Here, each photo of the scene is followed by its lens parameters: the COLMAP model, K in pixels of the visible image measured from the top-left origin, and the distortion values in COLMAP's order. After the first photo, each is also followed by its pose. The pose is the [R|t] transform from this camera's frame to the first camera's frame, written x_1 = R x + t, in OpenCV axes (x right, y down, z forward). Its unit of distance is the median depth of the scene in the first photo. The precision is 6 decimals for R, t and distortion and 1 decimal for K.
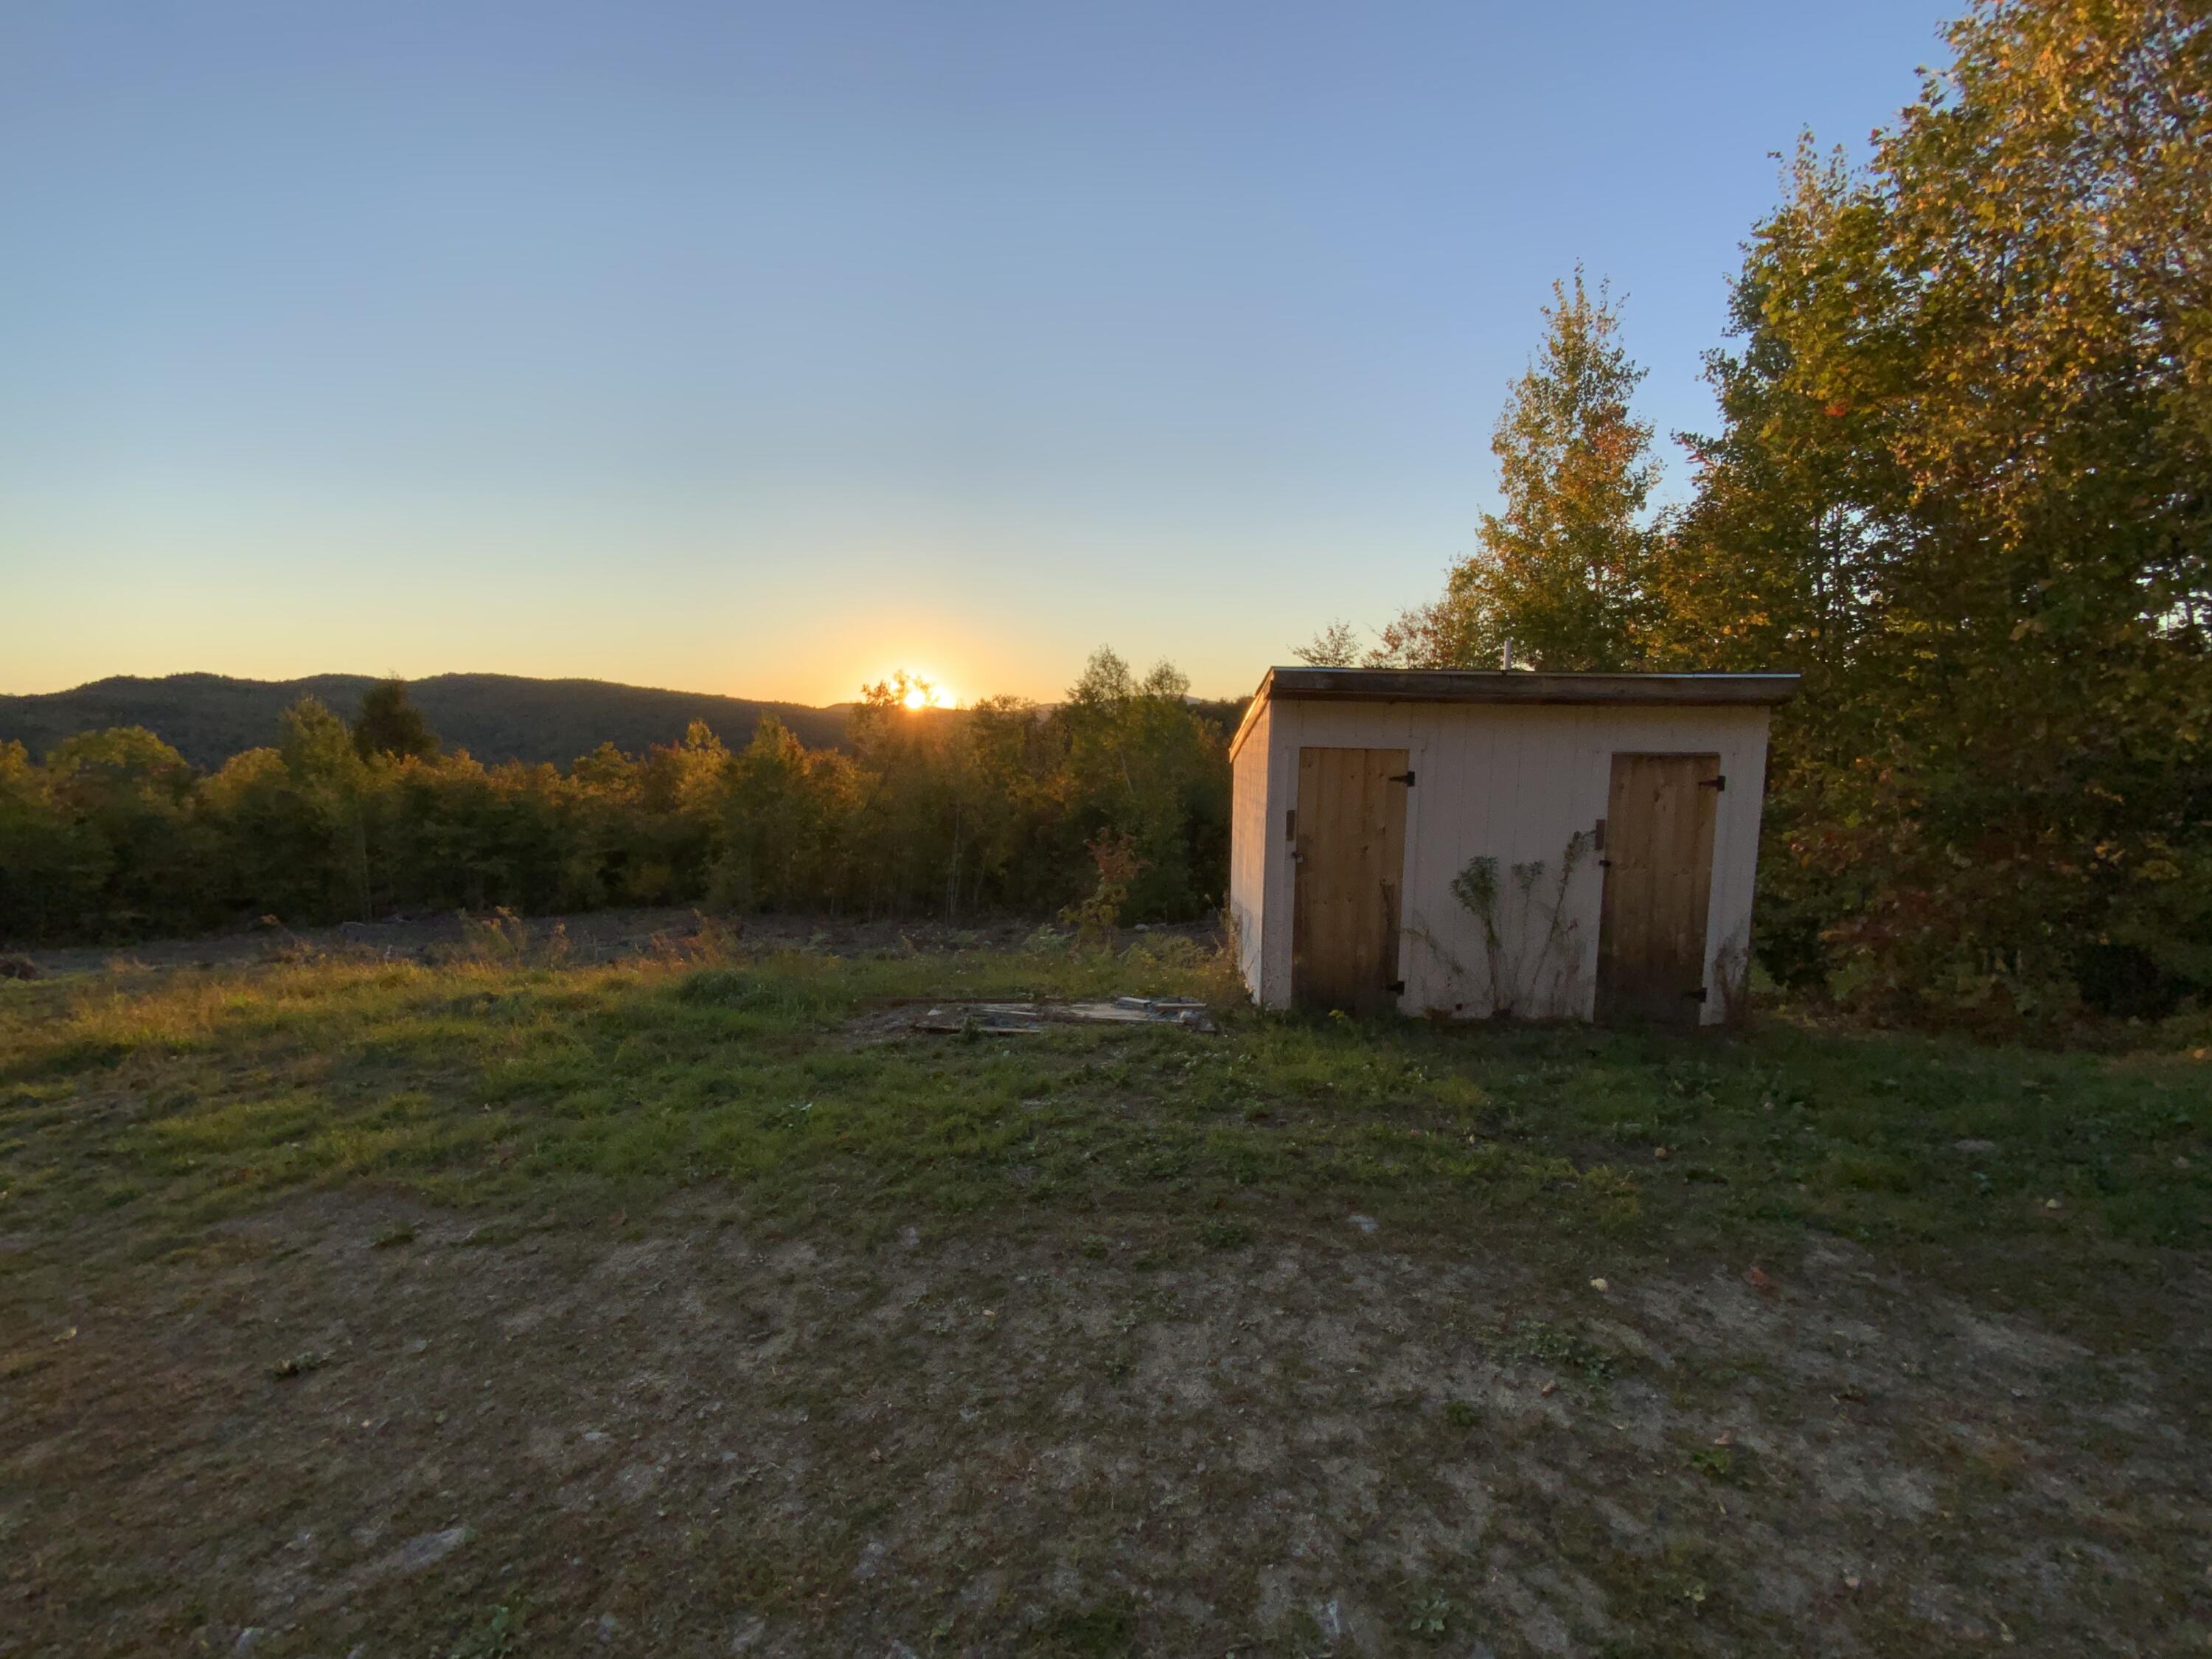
lens RADIAL K [[895.6, 0, 1107.7], [0, 895.6, 822.7], [0, 0, 1]] dist [0.033603, -0.024498]
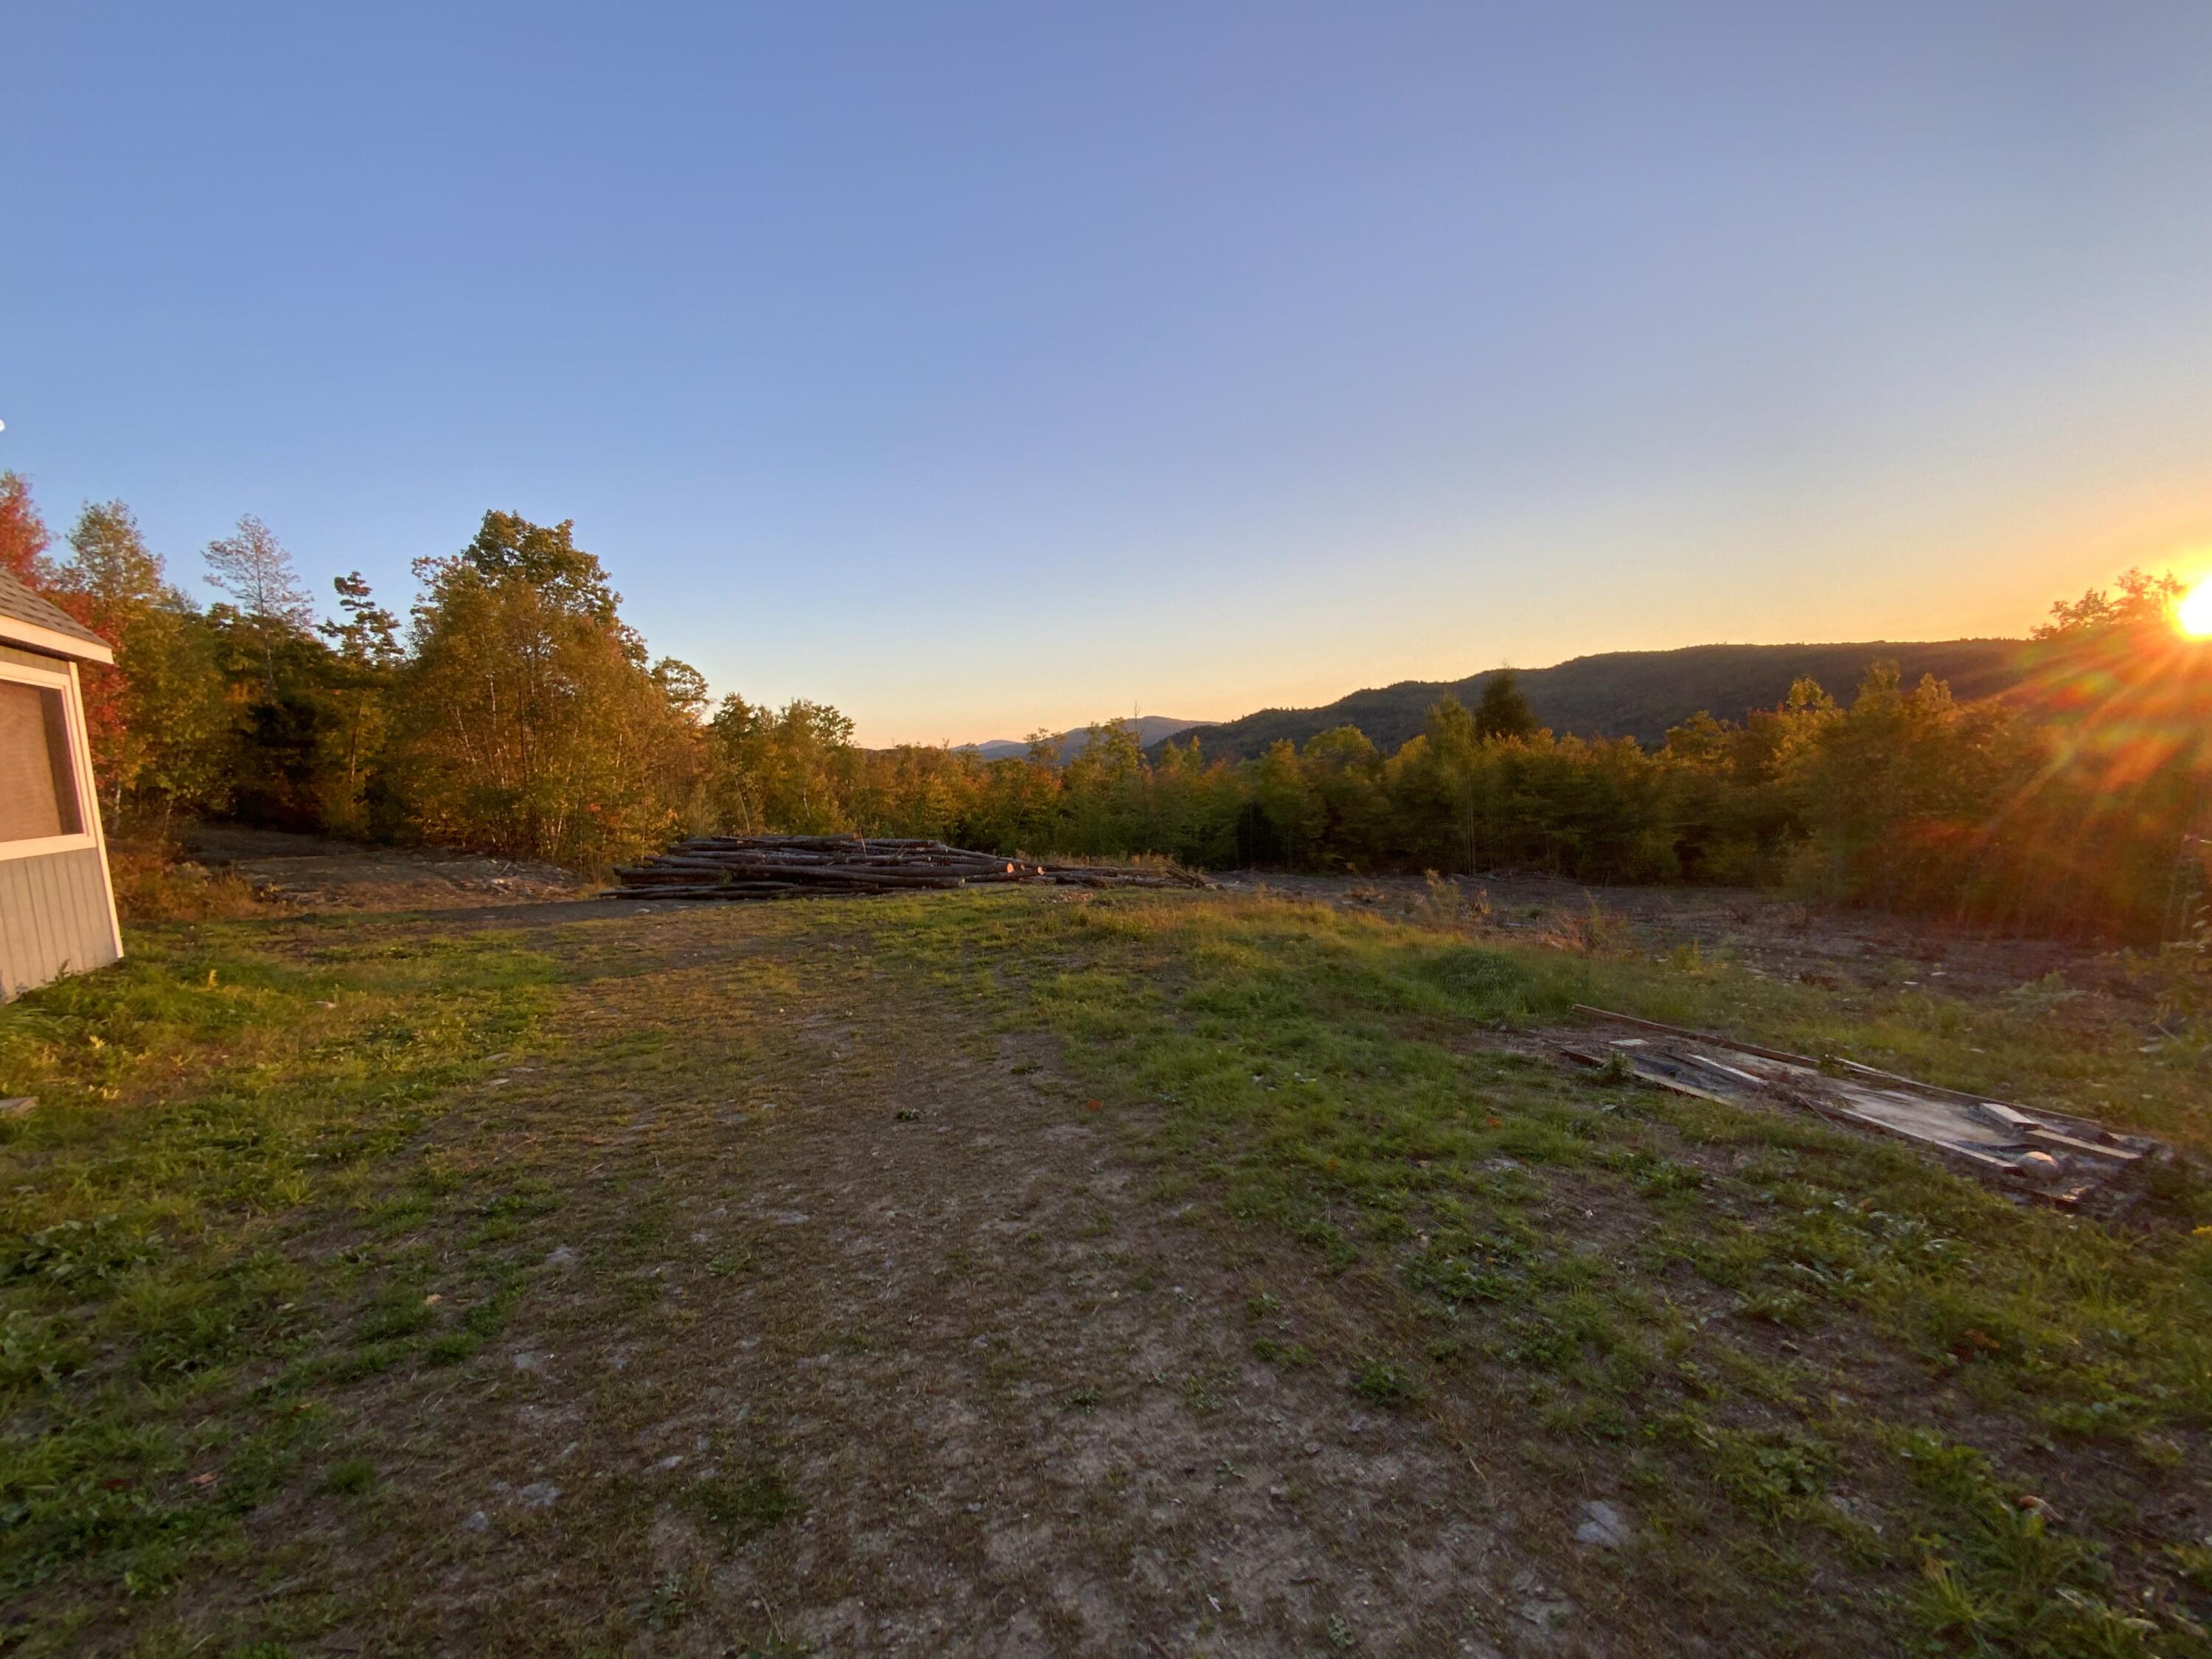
lens RADIAL K [[895.6, 0, 1107.7], [0, 895.6, 822.7], [0, 0, 1]] dist [0.033603, -0.024498]
pose [[0.446376, 0.035780, -0.894130, 0.135545], [-0.007774, 0.999318, 0.036108, -0.003773], [0.894812, -0.009167, 0.446350, 0.099238]]
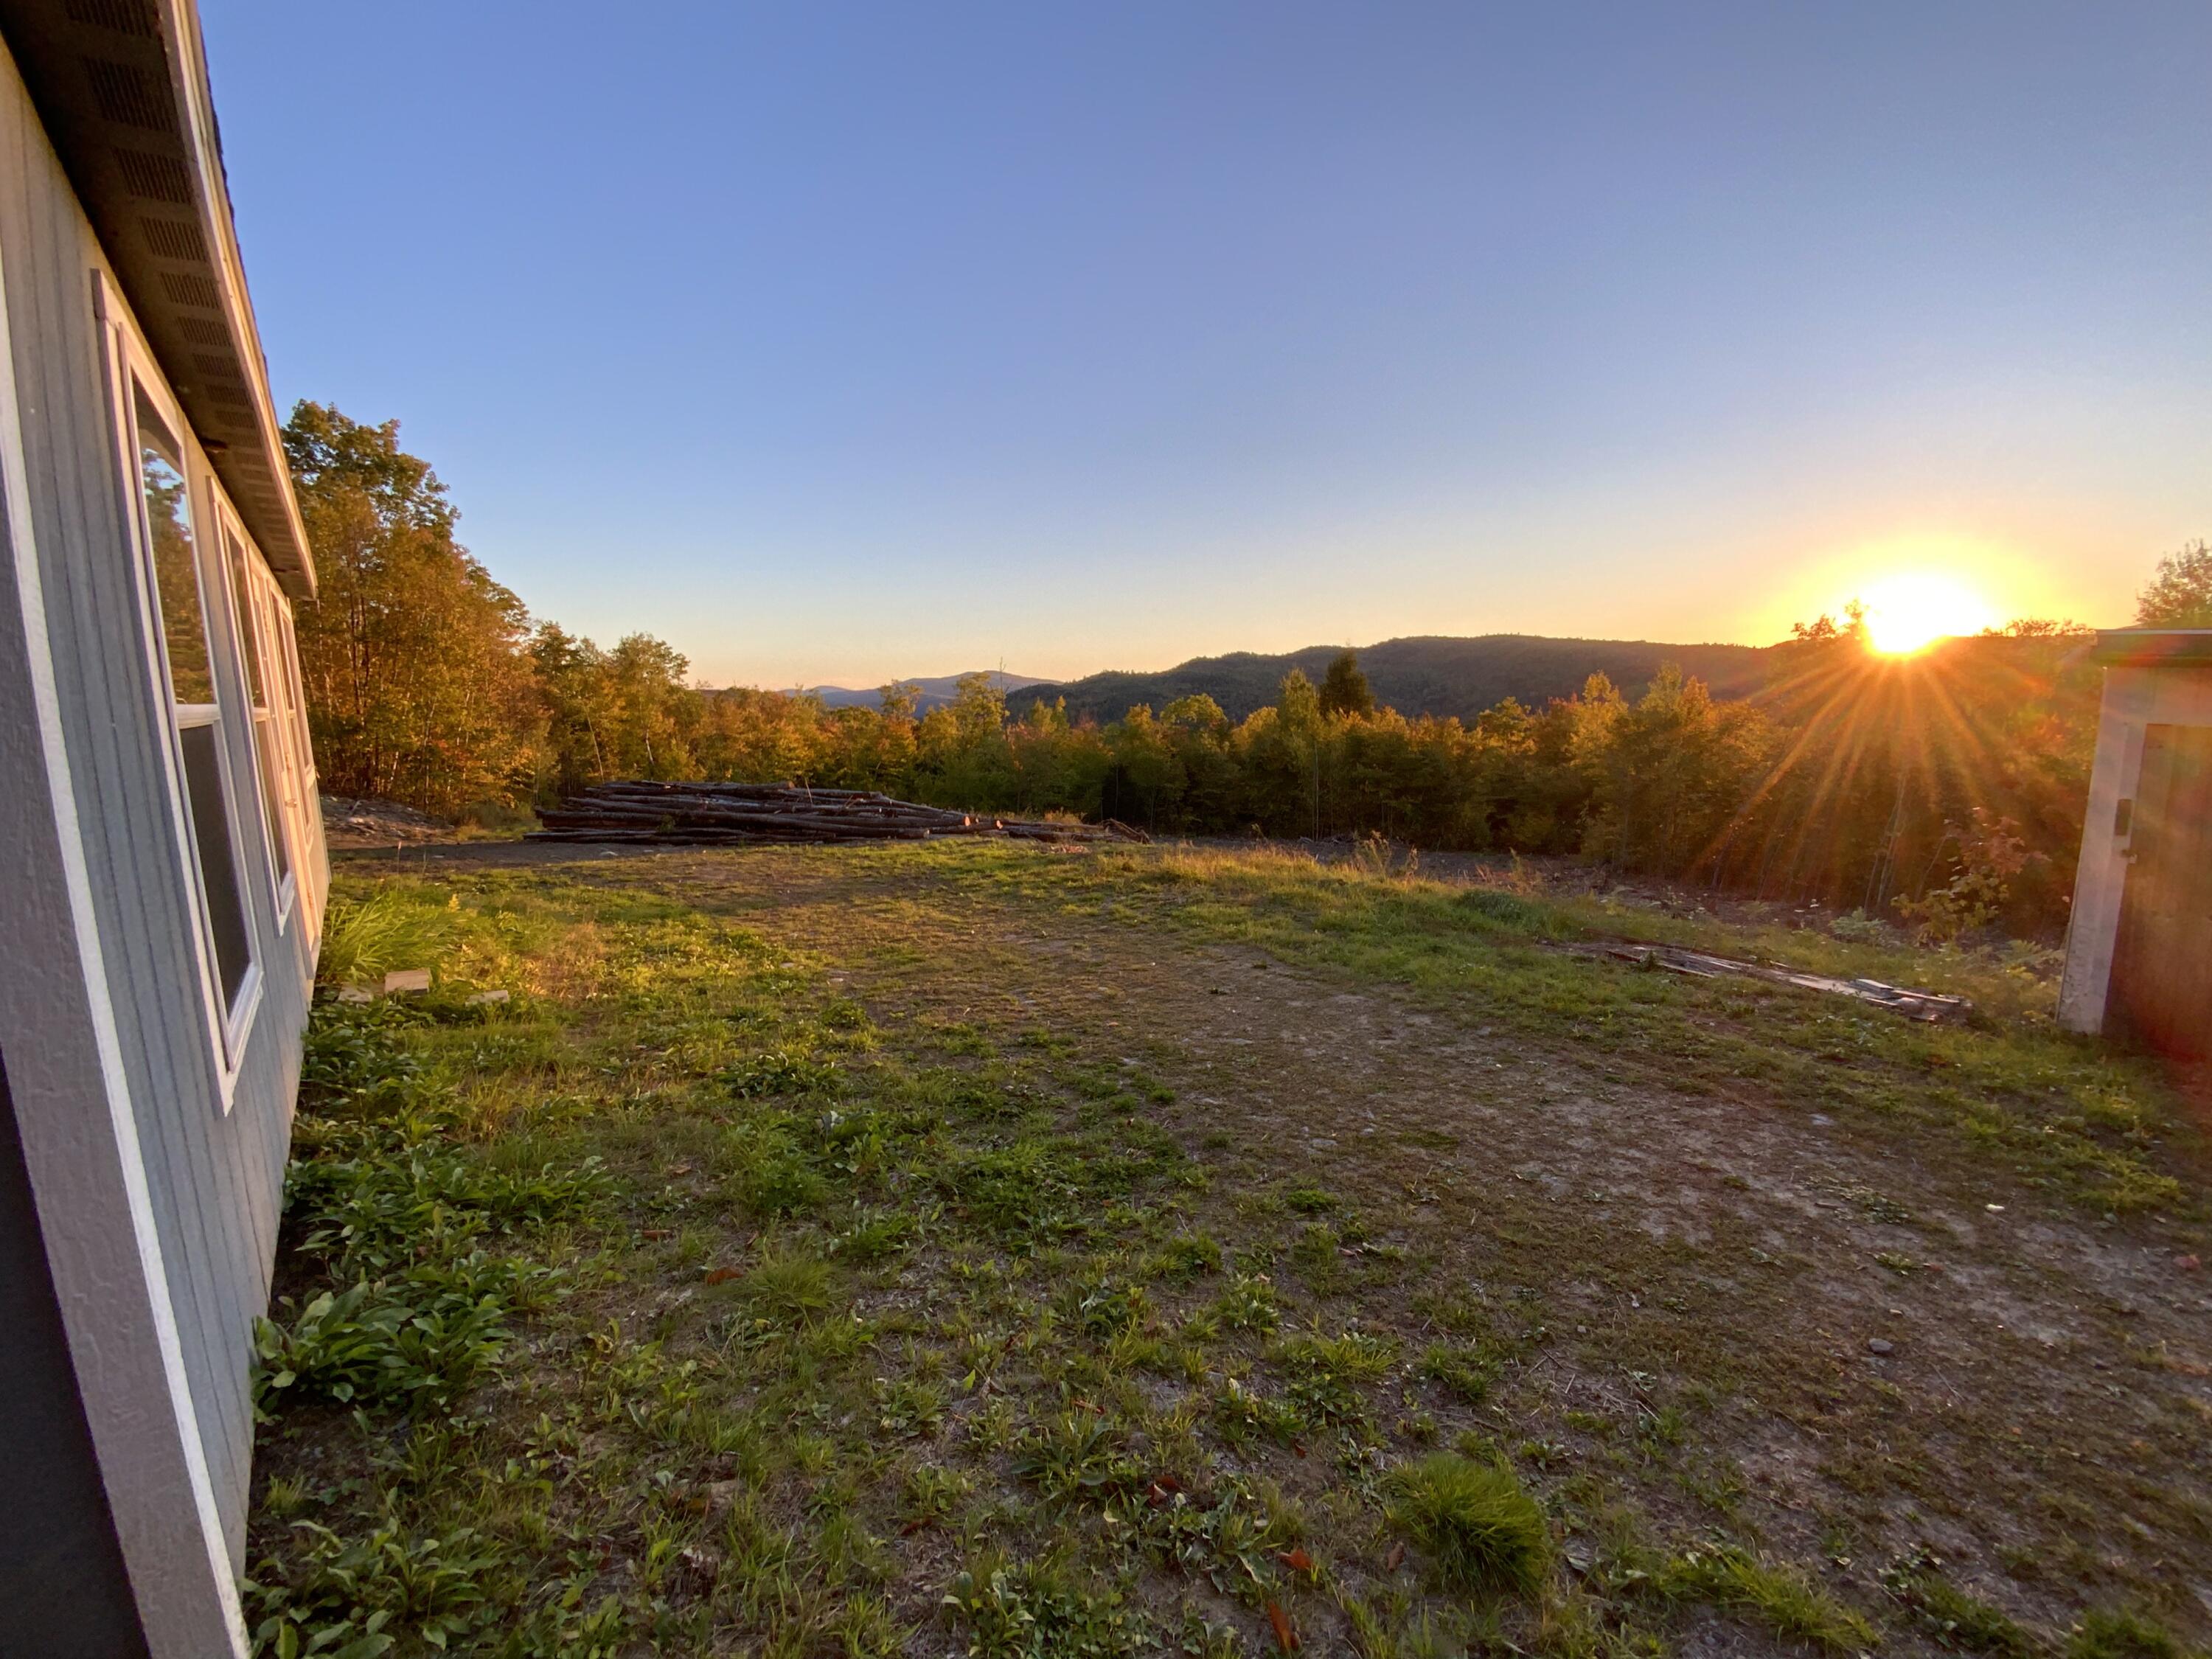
lens RADIAL K [[895.6, 0, 1107.7], [0, 895.6, 822.7], [0, 0, 1]] dist [0.033603, -0.024498]
pose [[0.600049, 0.091511, -0.794712, 0.139303], [-0.048904, 0.995774, 0.077739, -0.005248], [0.798467, -0.007783, 0.601988, -0.120103]]
